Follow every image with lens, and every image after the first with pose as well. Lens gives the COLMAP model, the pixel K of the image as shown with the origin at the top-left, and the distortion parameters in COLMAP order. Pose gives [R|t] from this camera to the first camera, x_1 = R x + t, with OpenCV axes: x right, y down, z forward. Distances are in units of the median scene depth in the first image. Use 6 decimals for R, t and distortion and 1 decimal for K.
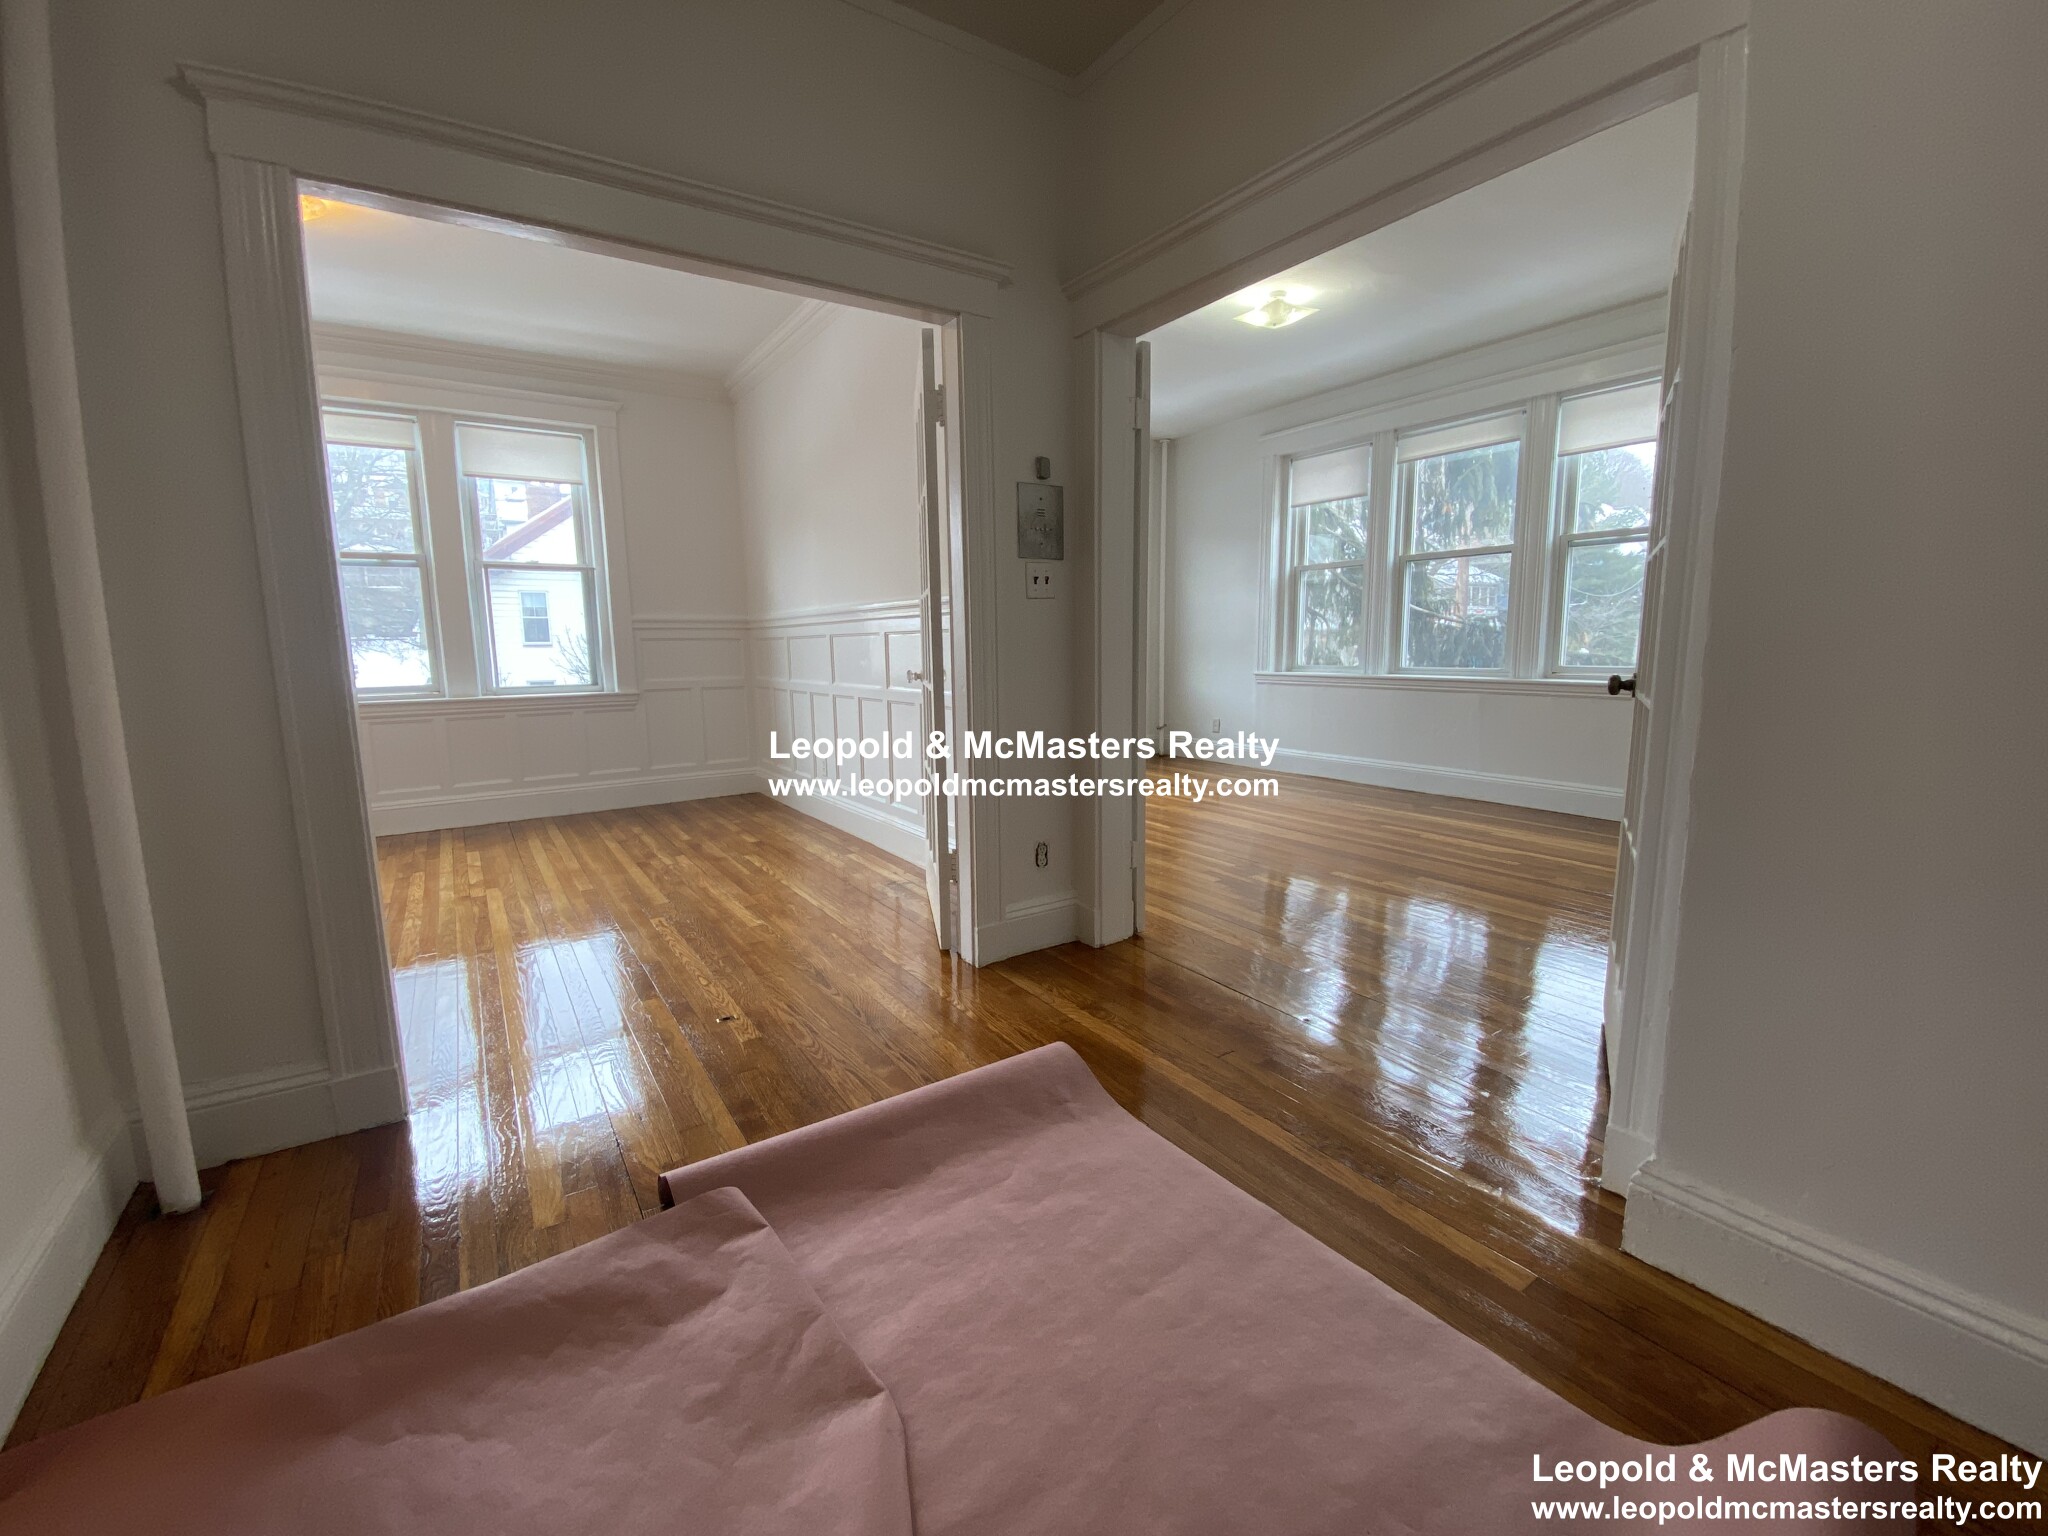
lens RADIAL K [[837.3, 0, 1014.4], [0, 837.3, 754.9], [0, 0, 1]] dist [0.012022, -0.003261]
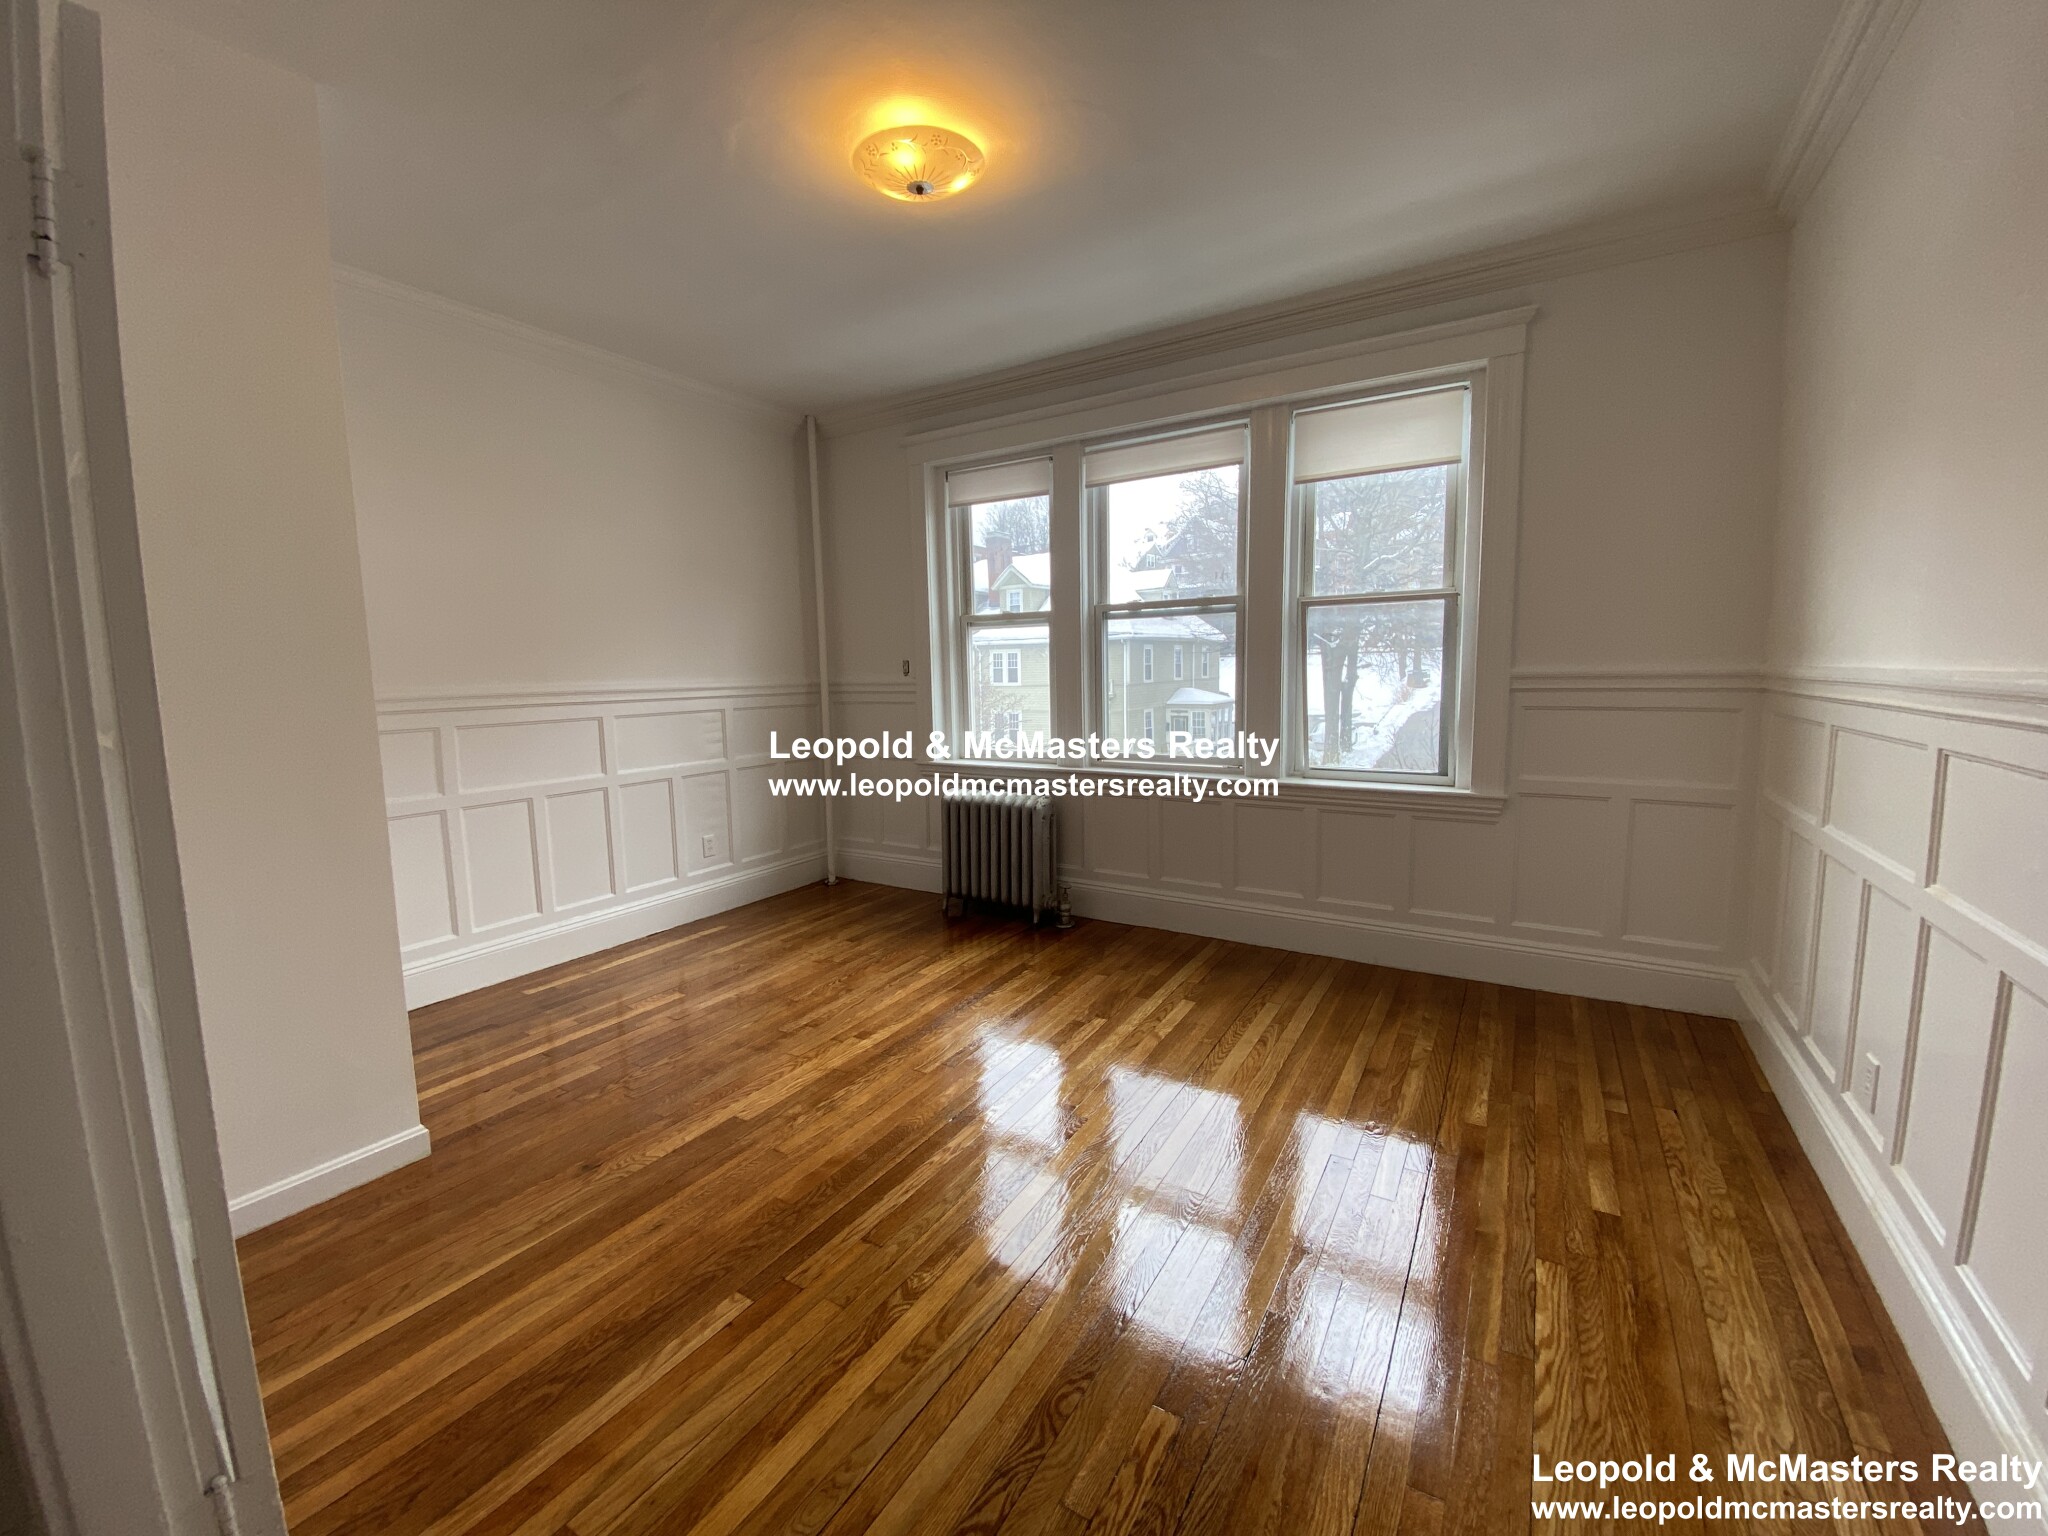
lens RADIAL K [[837.3, 0, 1020.7], [0, 837.3, 769.1], [0, 0, 1]] dist [0.012022, -0.003261]
pose [[0.442751, 0.112783, -0.889523, -0.075570], [-0.116278, 0.990903, 0.067761, -0.103050], [0.889073, 0.073430, 0.451837, 0.461677]]
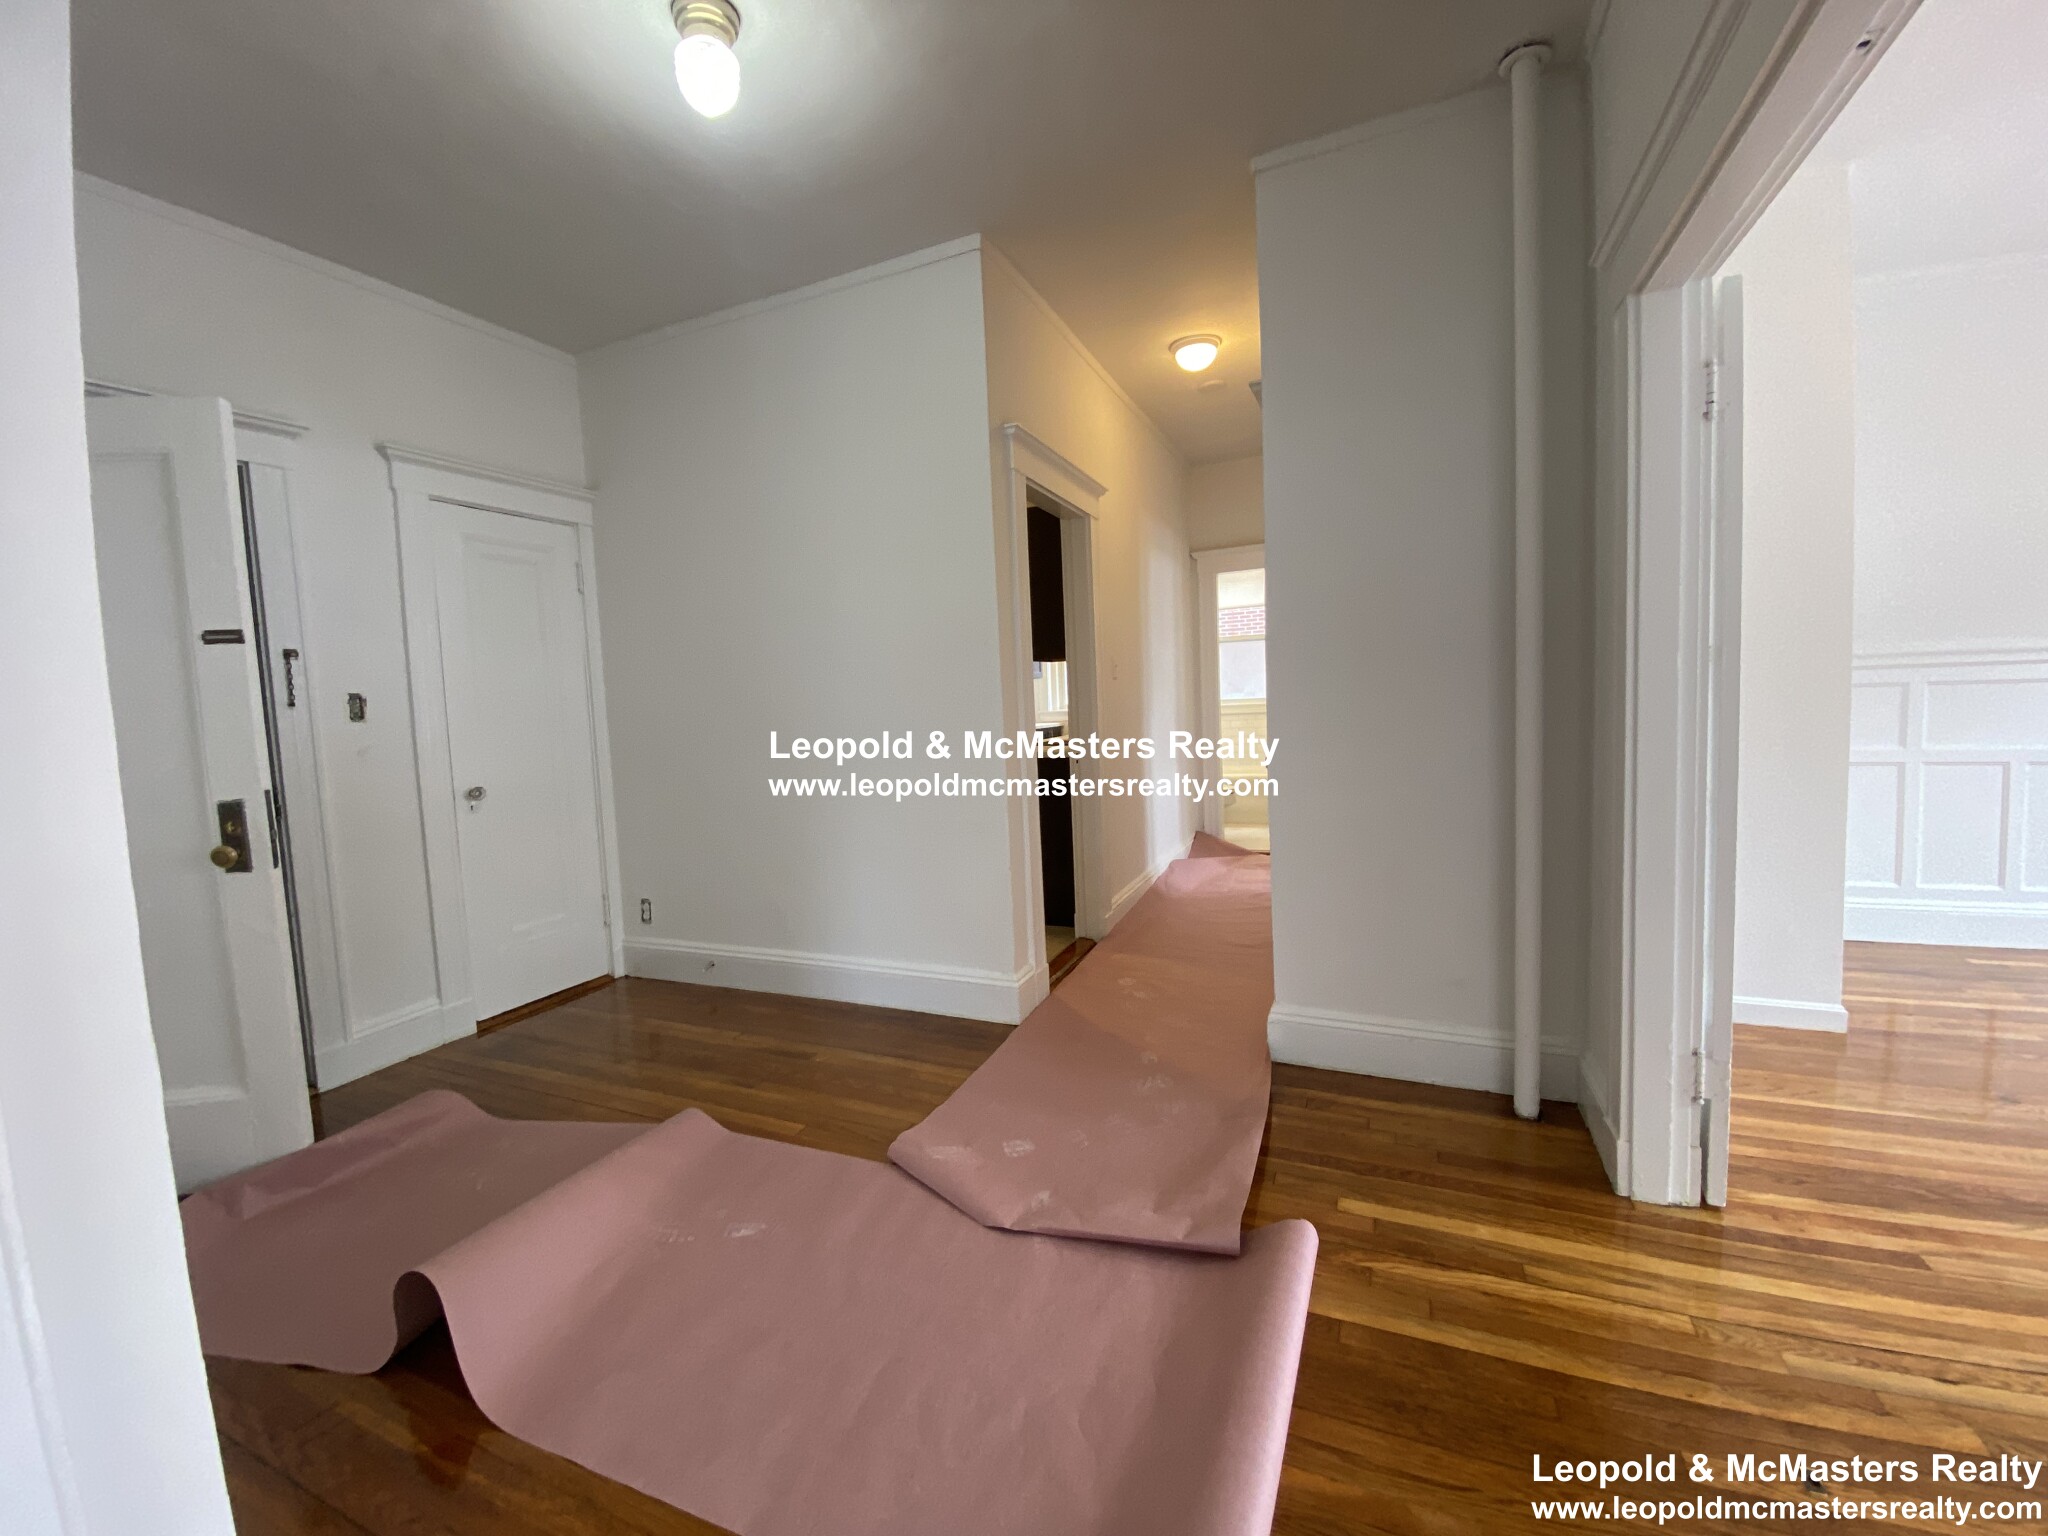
lens RADIAL K [[837.3, 0, 1030.6], [0, 837.3, 761.7], [0, 0, 1]] dist [0.012022, -0.003261]
pose [[-0.816283, 0.108292, -0.567411, 0.125907], [-0.023772, 0.975141, 0.220307, -0.114265], [0.577163, 0.193321, -0.793416, 0.494549]]
